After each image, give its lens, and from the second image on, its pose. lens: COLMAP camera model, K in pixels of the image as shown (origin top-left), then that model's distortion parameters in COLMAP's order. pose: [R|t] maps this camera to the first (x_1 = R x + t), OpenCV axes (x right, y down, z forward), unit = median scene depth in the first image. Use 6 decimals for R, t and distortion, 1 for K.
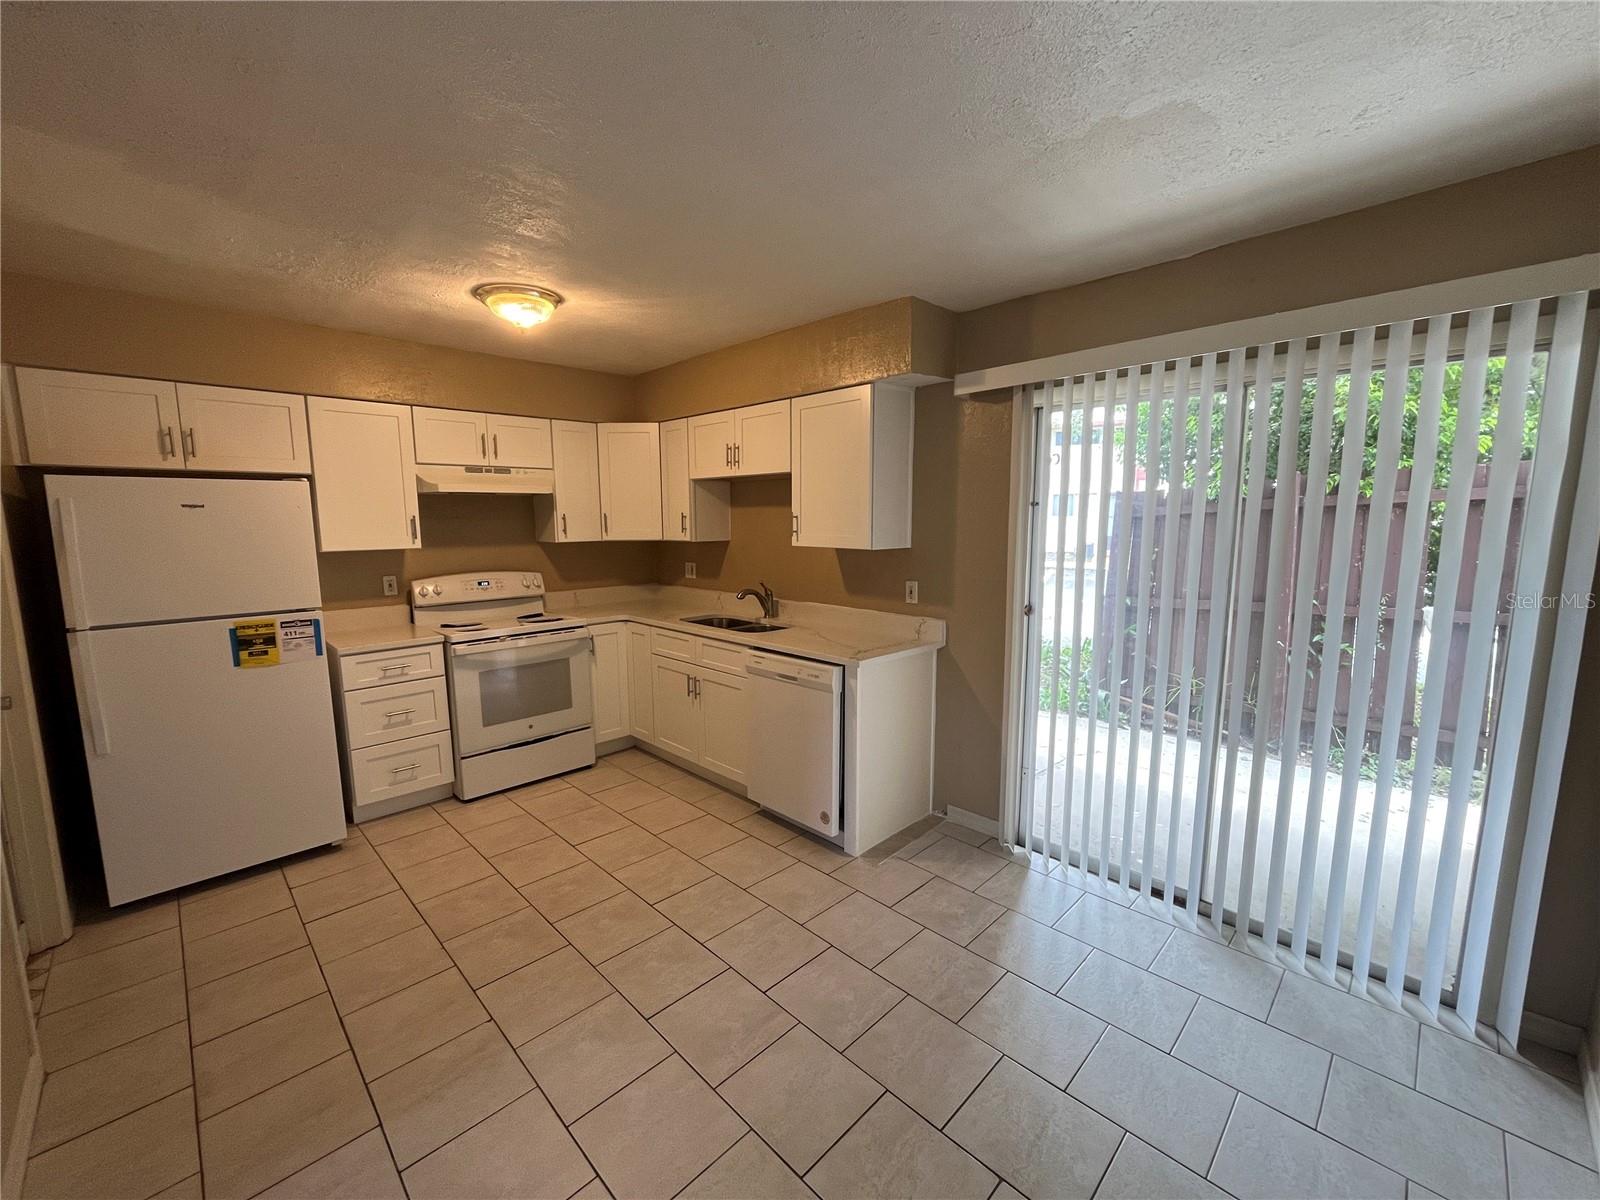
lens RADIAL K [[648.6, 0, 798.6], [0, 648.6, 604.7], [0, 0, 1]] dist [-0.003714, -0.000304]
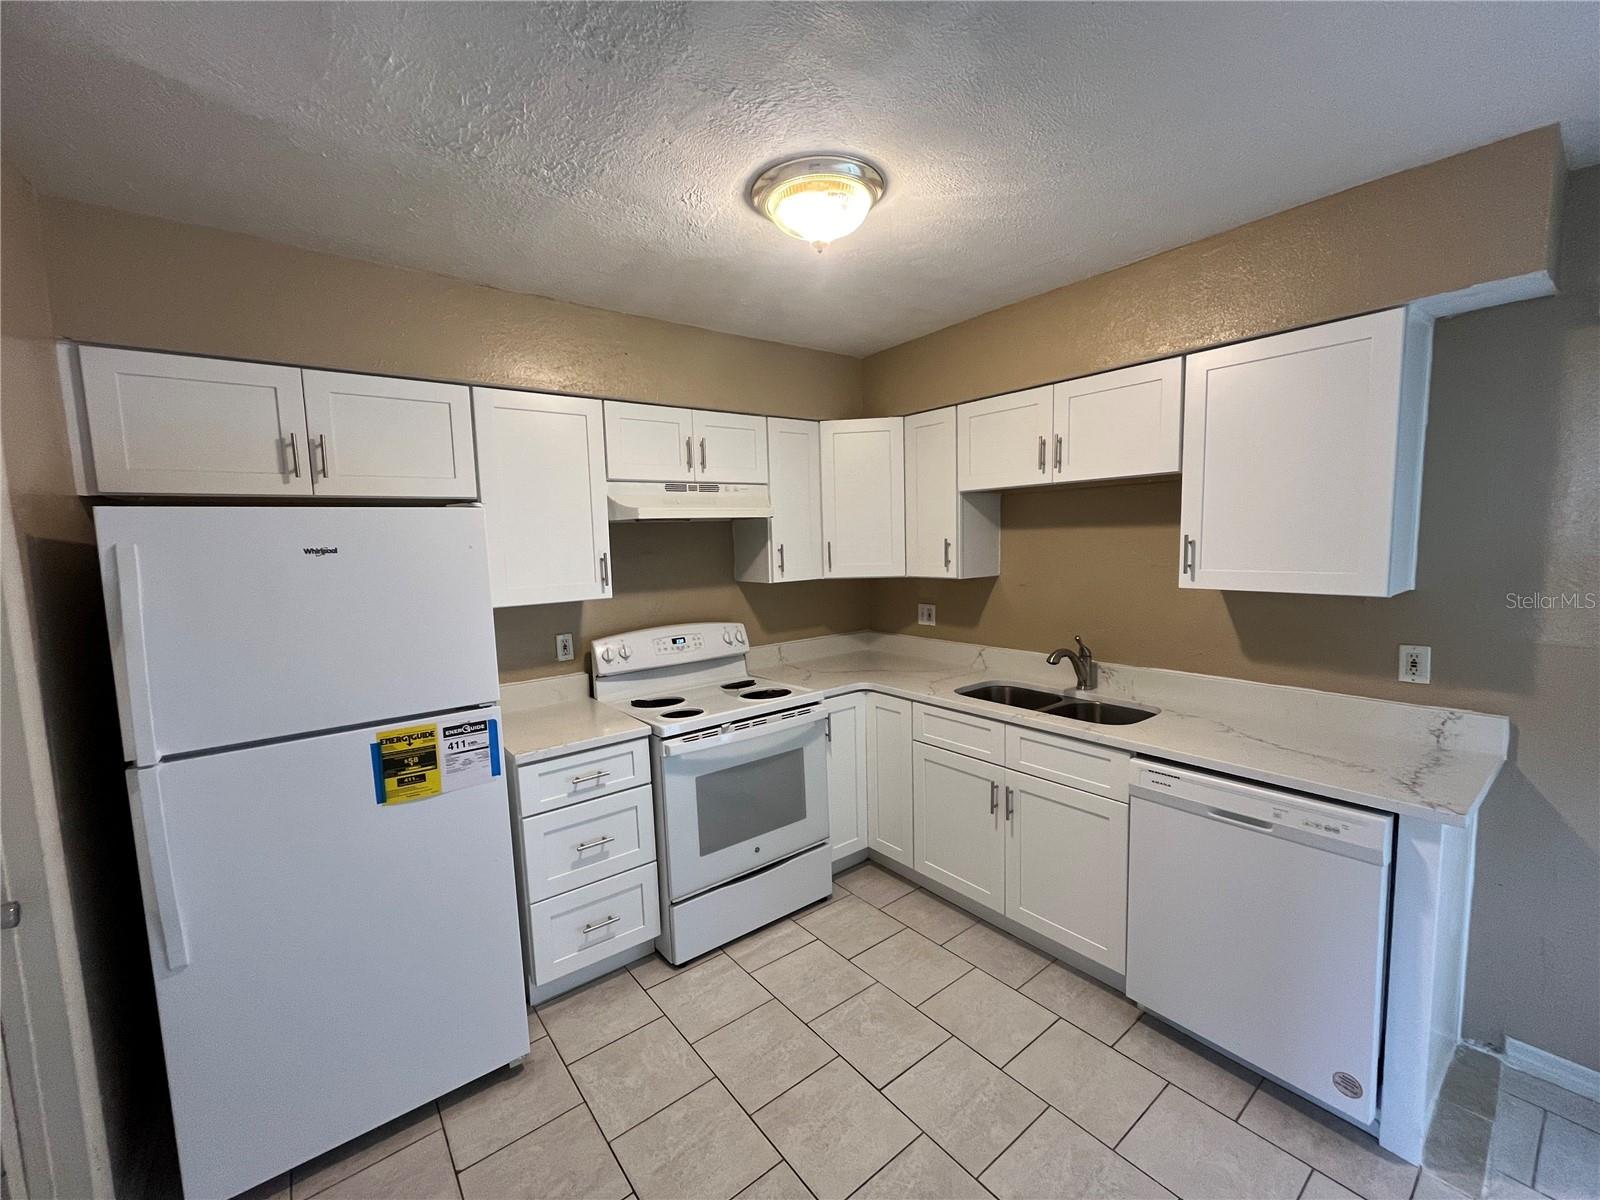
lens RADIAL K [[648.6, 0, 798.6], [0, 648.6, 604.7], [0, 0, 1]] dist [-0.003714, -0.000304]
pose [[0.992052, -0.012326, -0.125223, -0.311114], [0.008395, 0.999457, -0.031866, -0.059728], [0.125548, 0.030561, 0.991617, 0.340523]]
